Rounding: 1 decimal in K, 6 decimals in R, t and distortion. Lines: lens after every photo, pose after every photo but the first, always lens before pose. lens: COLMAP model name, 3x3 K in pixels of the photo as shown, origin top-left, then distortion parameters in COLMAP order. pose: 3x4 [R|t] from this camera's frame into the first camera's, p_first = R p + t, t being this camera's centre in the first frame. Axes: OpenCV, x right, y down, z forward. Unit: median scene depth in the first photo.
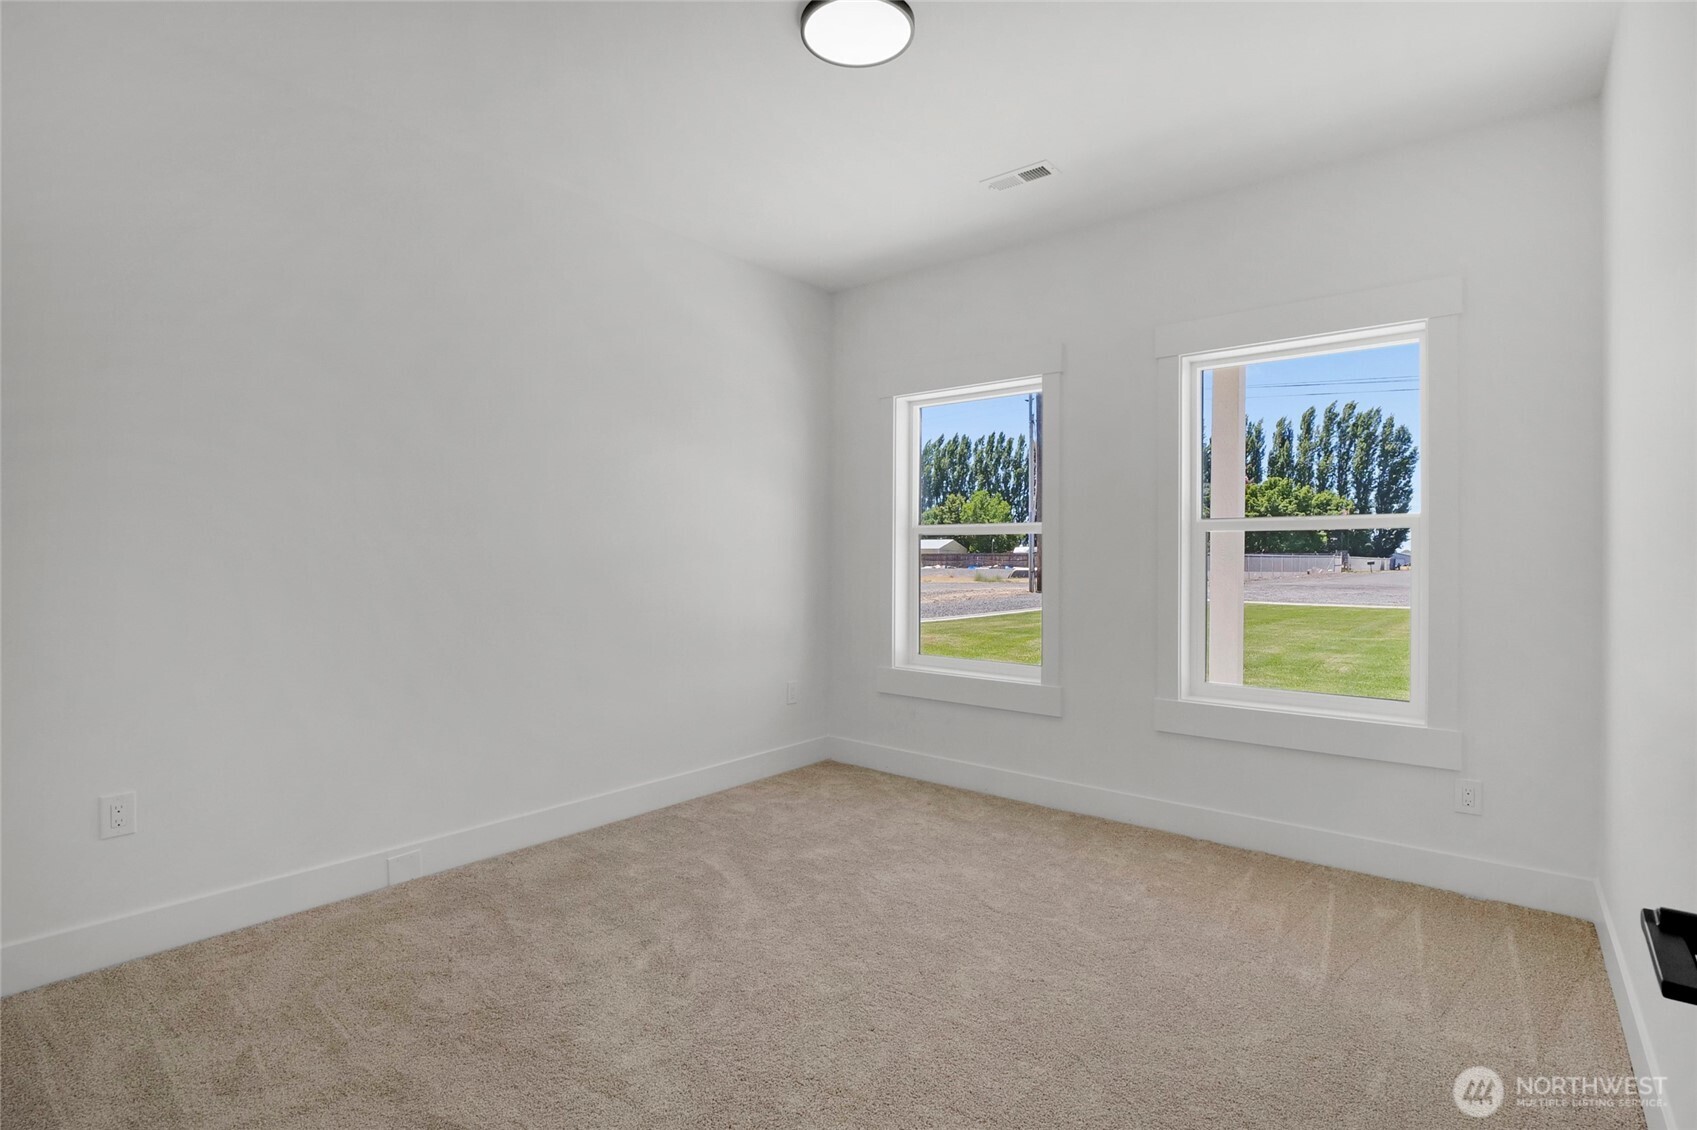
lens RADIAL K [[810.0, 0, 849.7], [0, 810.0, 564.2], [0, 0, 1]] dist [-0.019474, 0.000320]
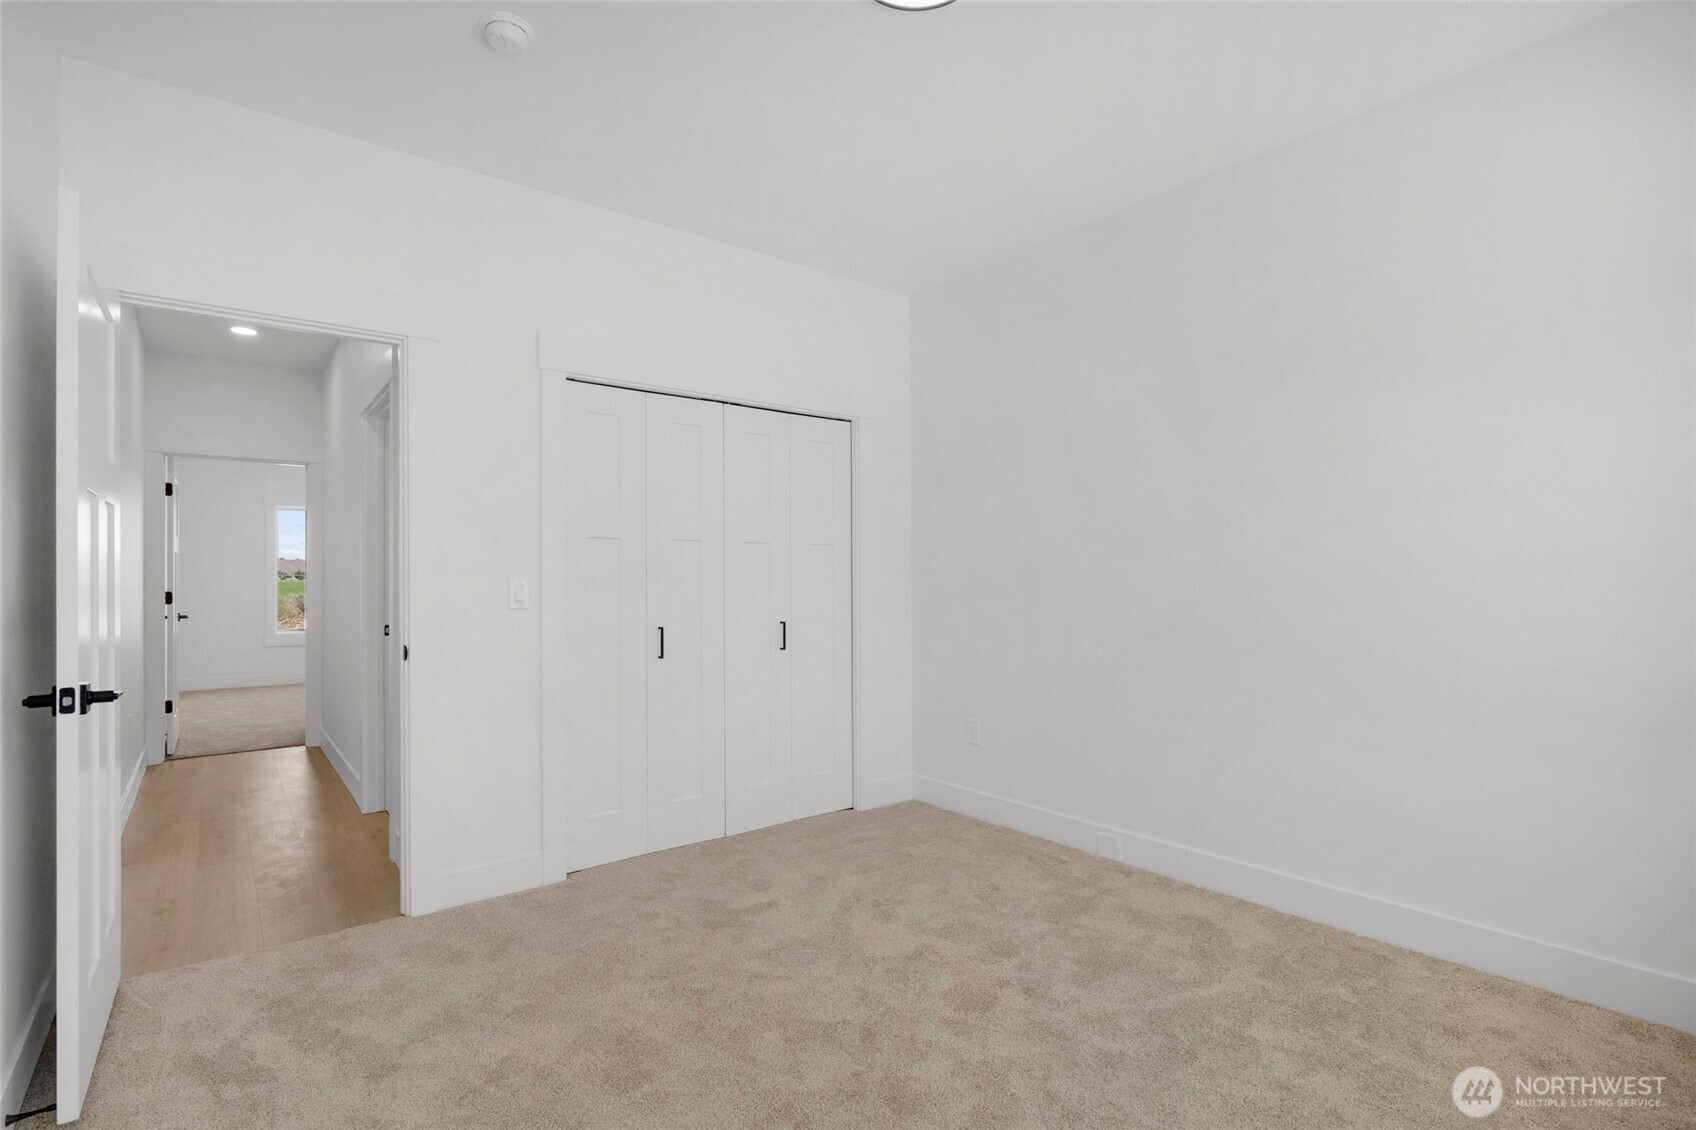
lens RADIAL K [[809.6, 0, 849.3], [0, 809.6, 571.4], [0, 0, 1]] dist [-0.019474, 0.000320]
pose [[-0.225038, -0.006502, -0.974328, 0.691552], [0.003407, 0.999966, -0.007460, -0.021942], [0.974344, -0.004998, -0.225009, 0.884861]]
